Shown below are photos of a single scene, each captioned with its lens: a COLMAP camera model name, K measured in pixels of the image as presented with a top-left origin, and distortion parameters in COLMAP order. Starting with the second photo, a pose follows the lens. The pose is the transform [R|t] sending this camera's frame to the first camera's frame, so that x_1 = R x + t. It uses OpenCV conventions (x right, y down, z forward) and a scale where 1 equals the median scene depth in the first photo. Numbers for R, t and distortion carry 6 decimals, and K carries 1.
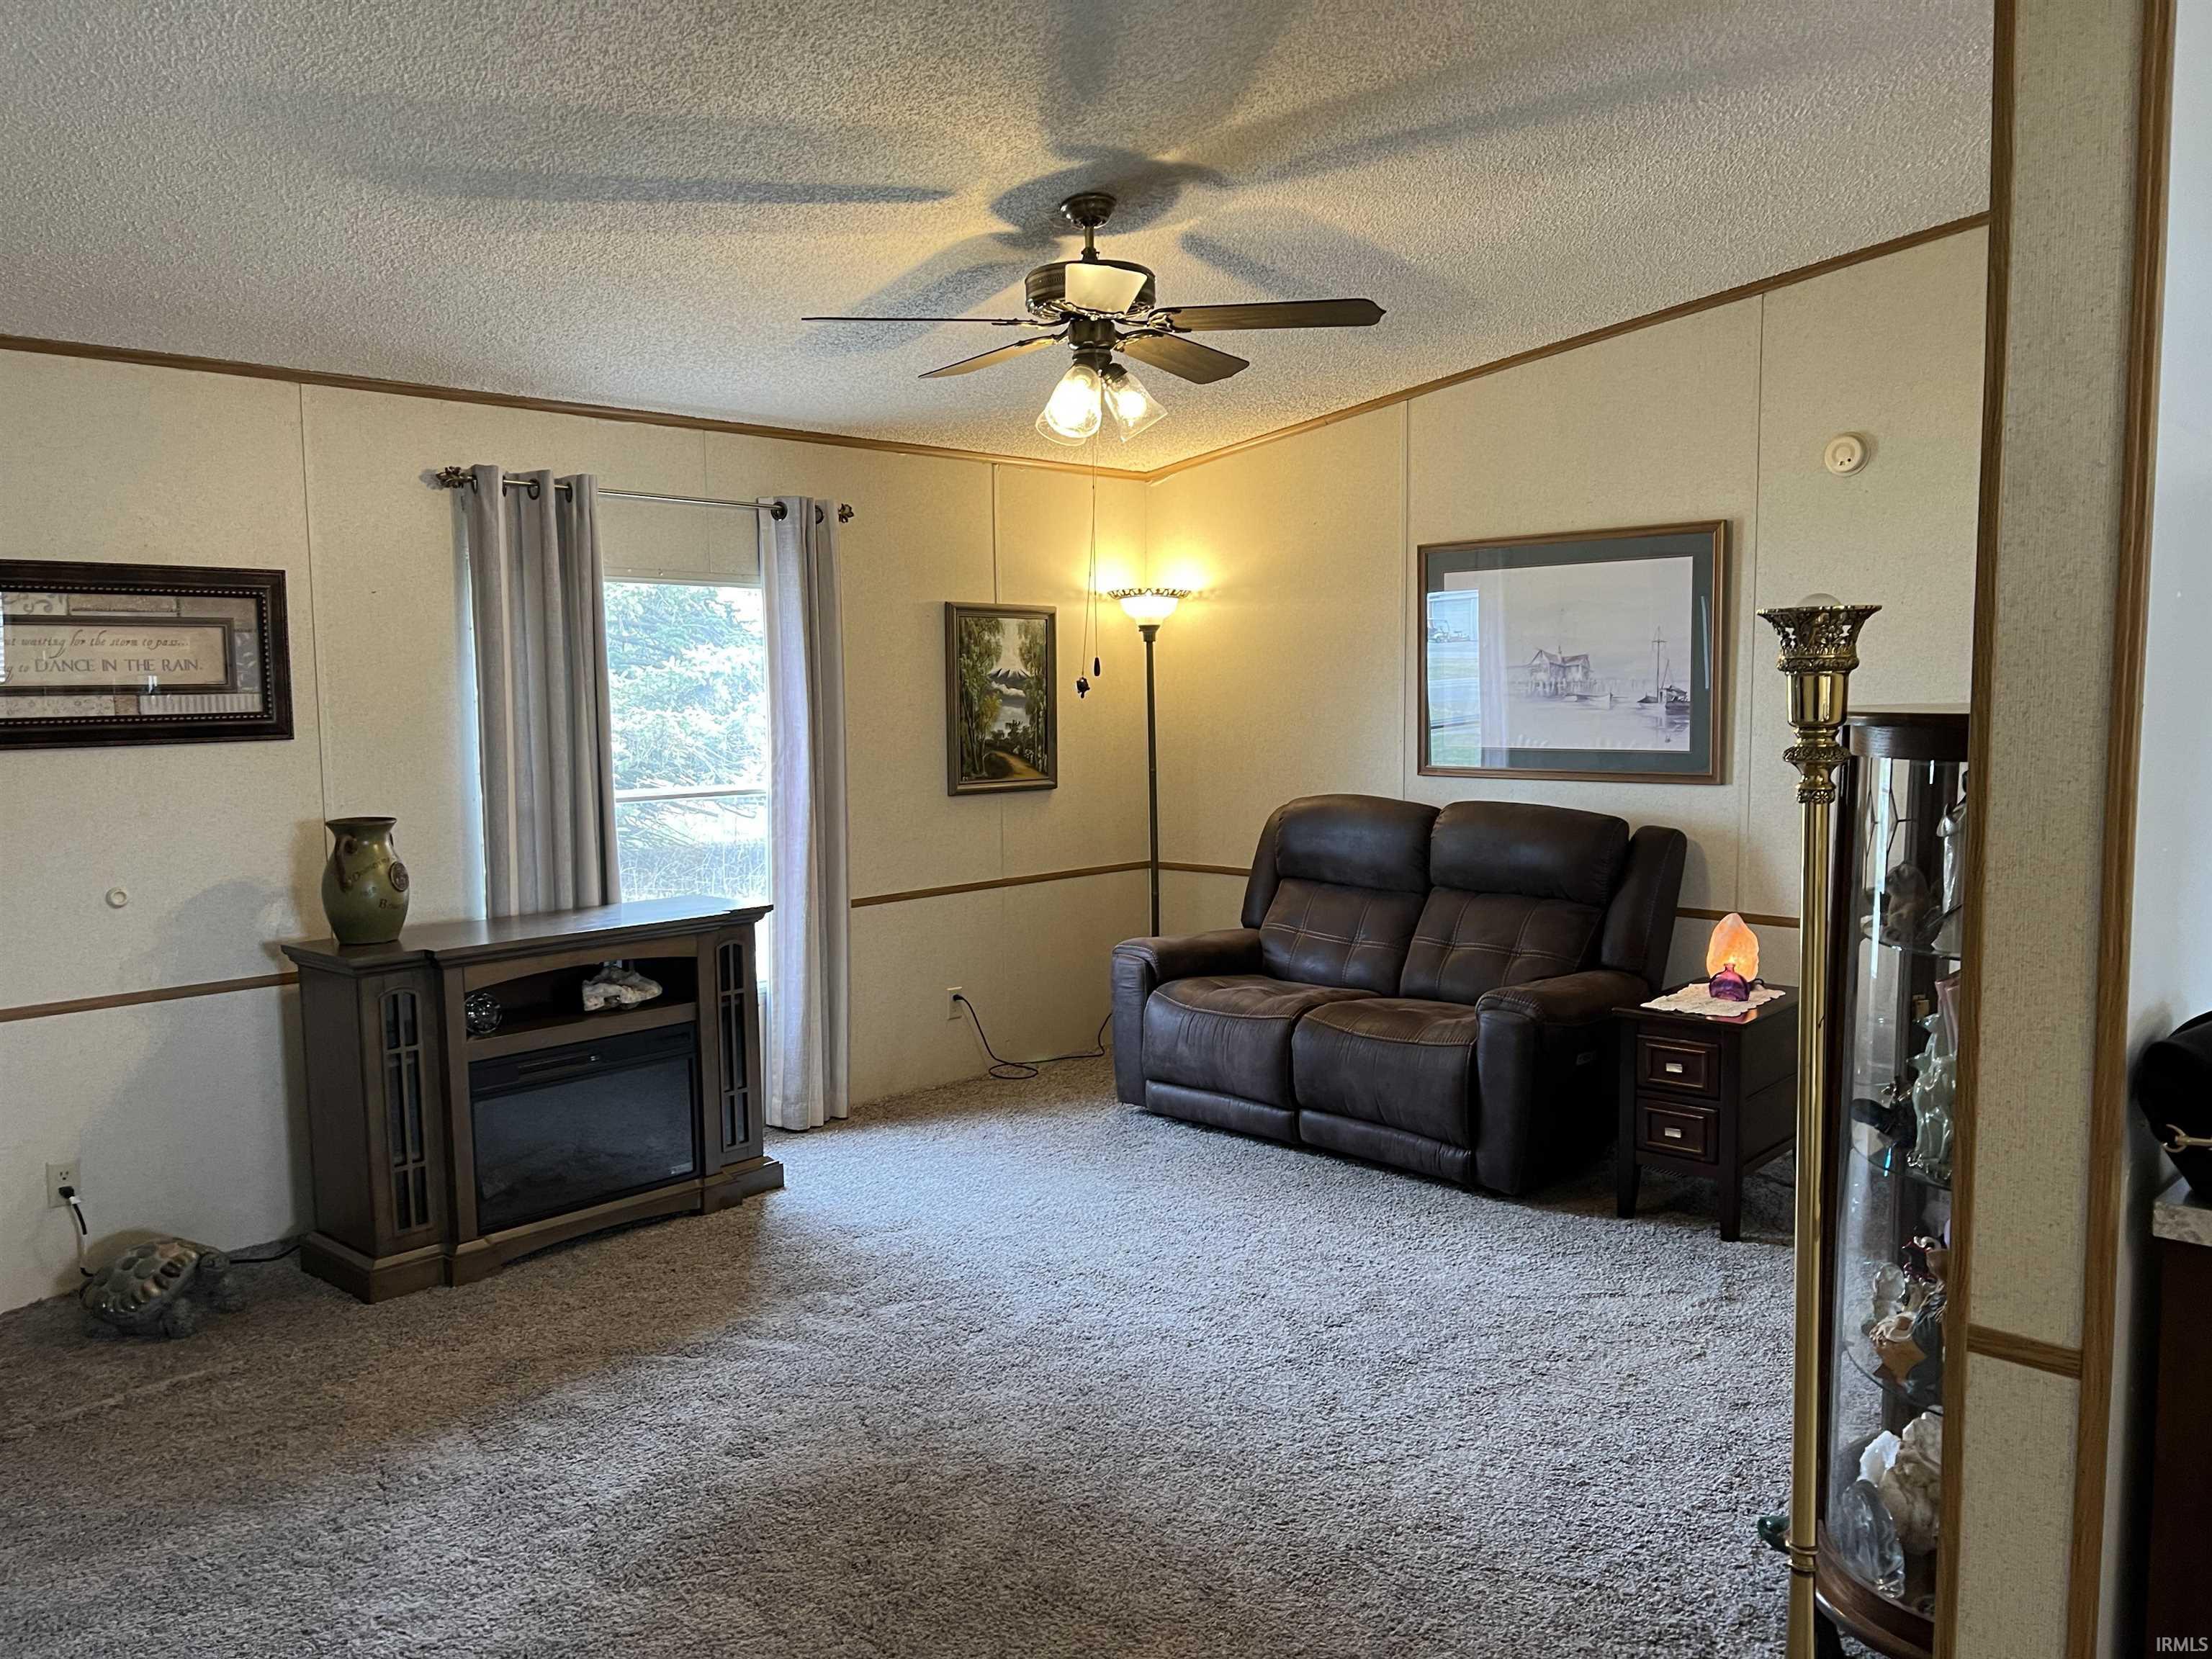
lens RADIAL K [[1673.3, 0, 1102.6], [0, 1673.3, 835.1], [0, 0, 1]] dist [0.051777, -0.062989]
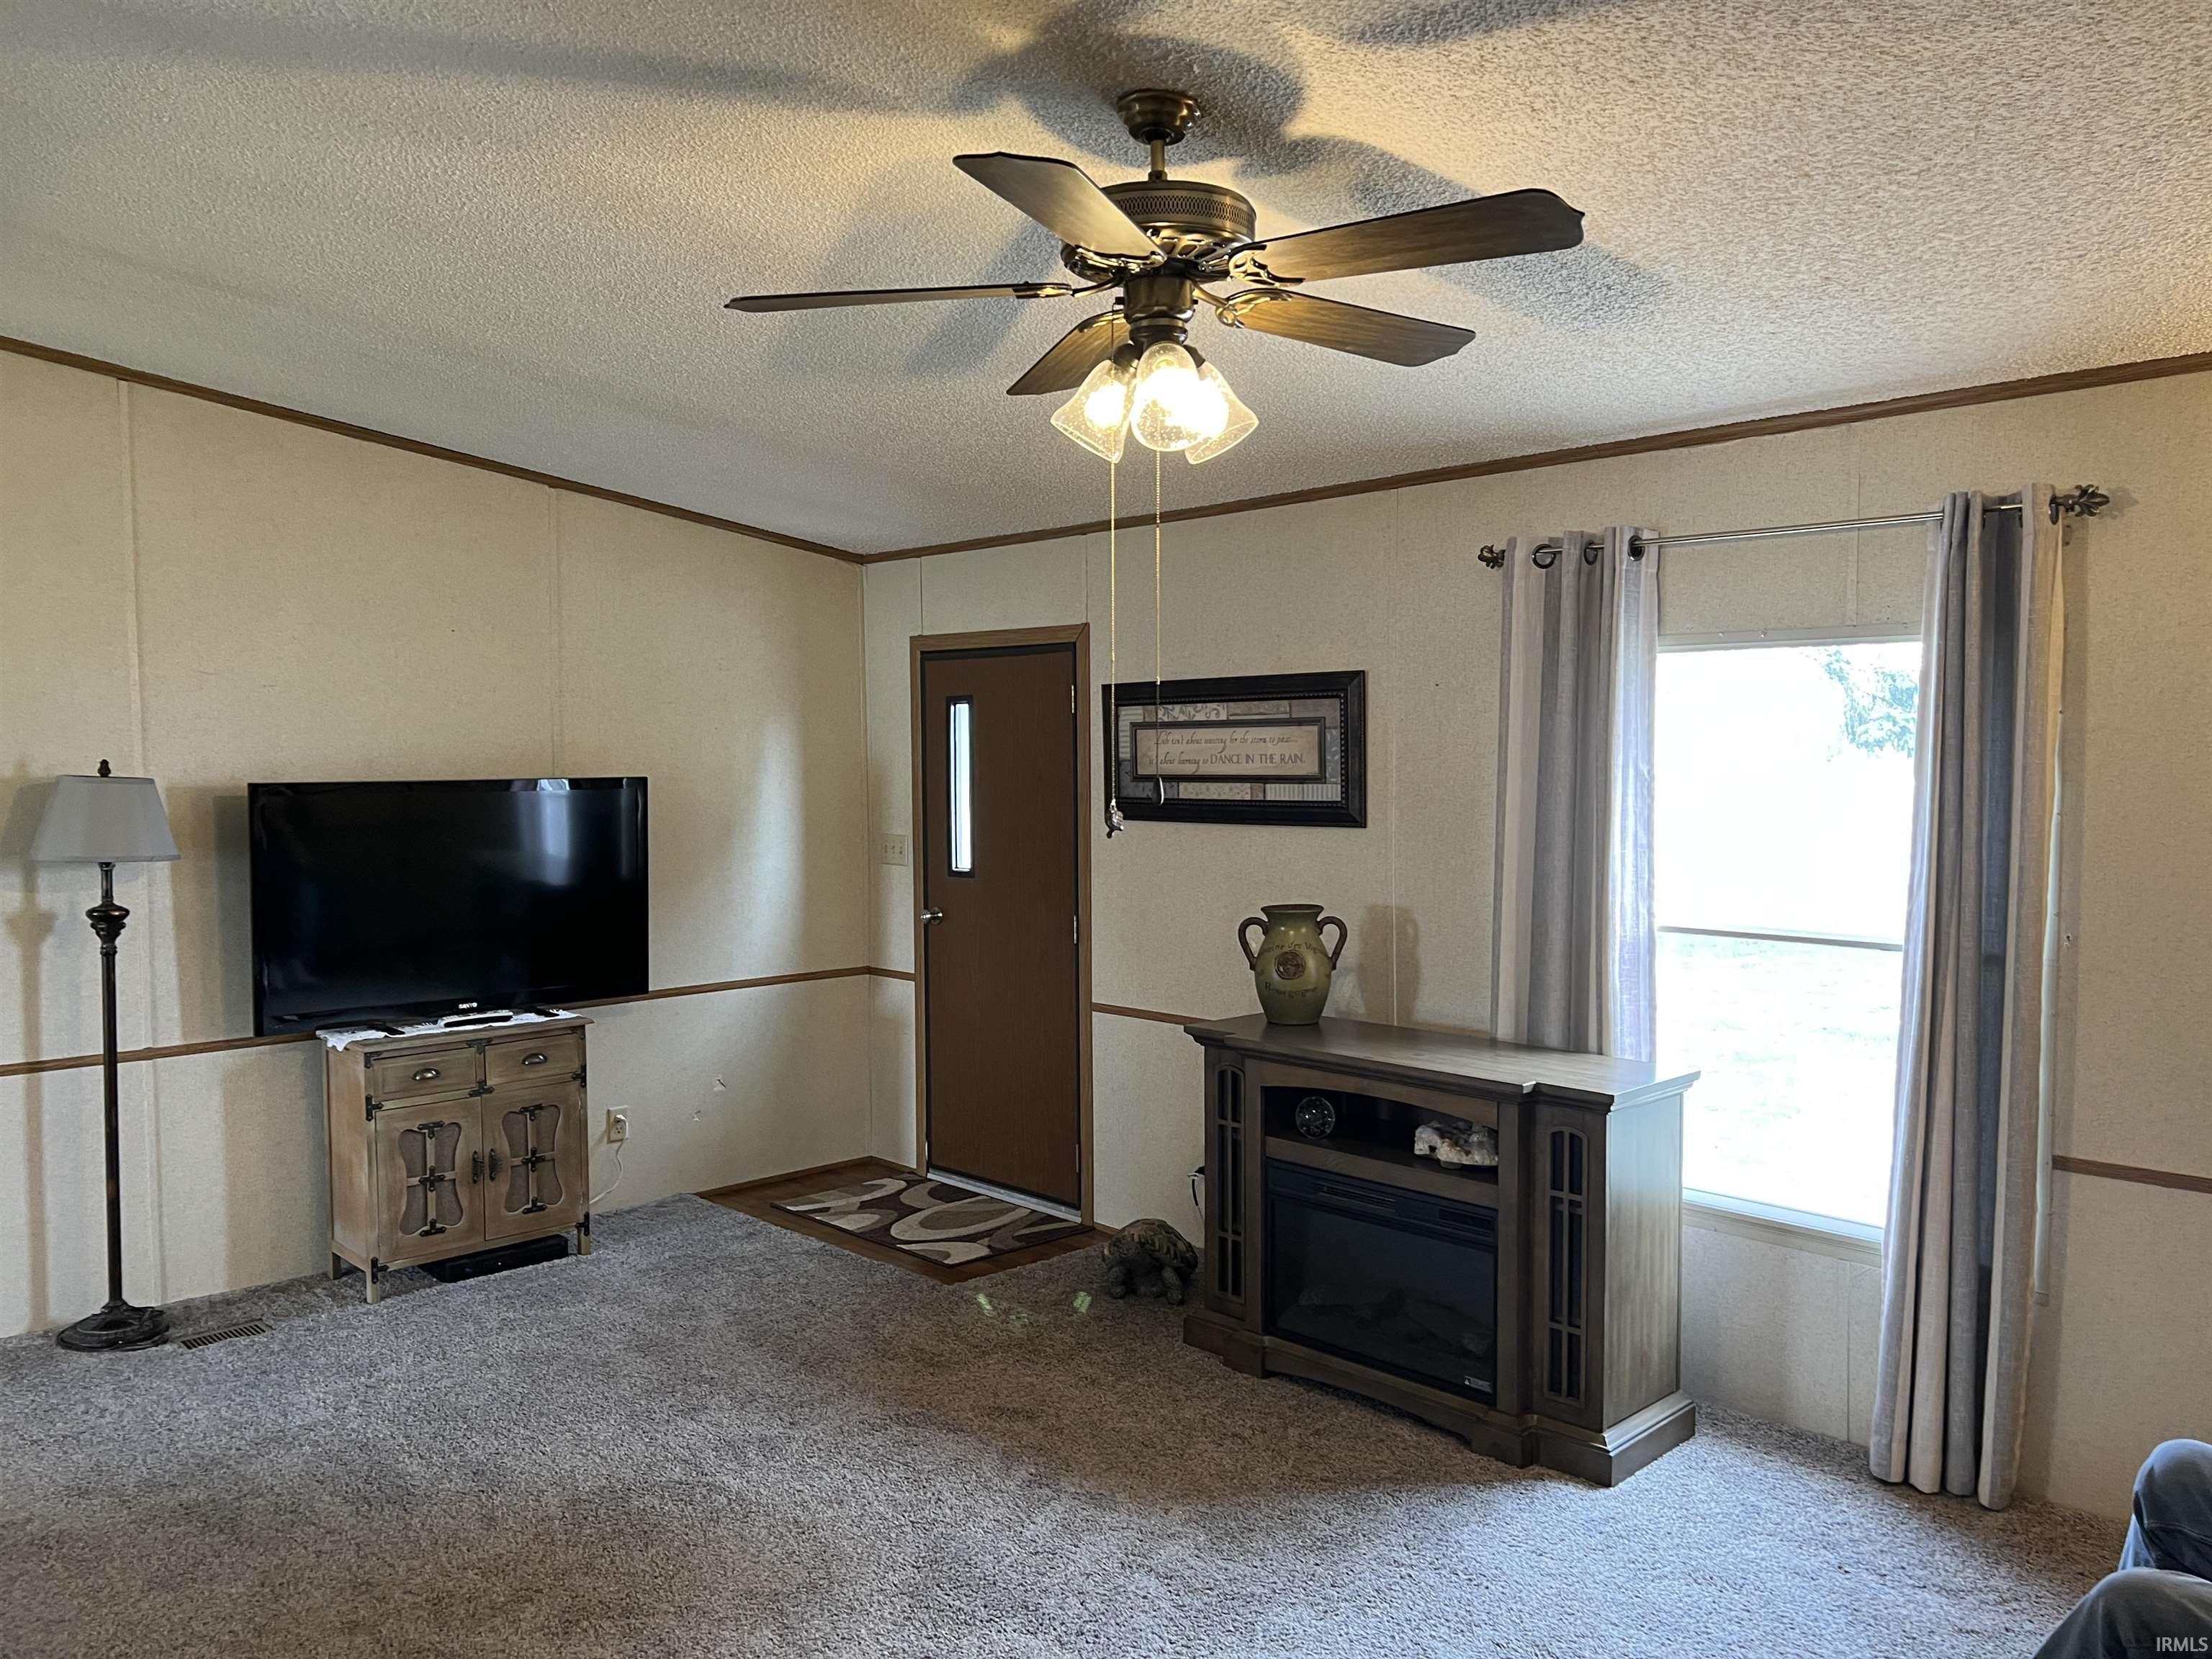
lens RADIAL K [[1673.3, 0, 1102.5], [0, 1673.3, 833.7], [0, 0, 1]] dist [0.051777, -0.062989]
pose [[-0.053559, 0.065465, -0.996416, 0.603970], [-0.082154, 0.994177, 0.069733, -0.117222], [0.995179, 0.085595, -0.047869, 0.917082]]
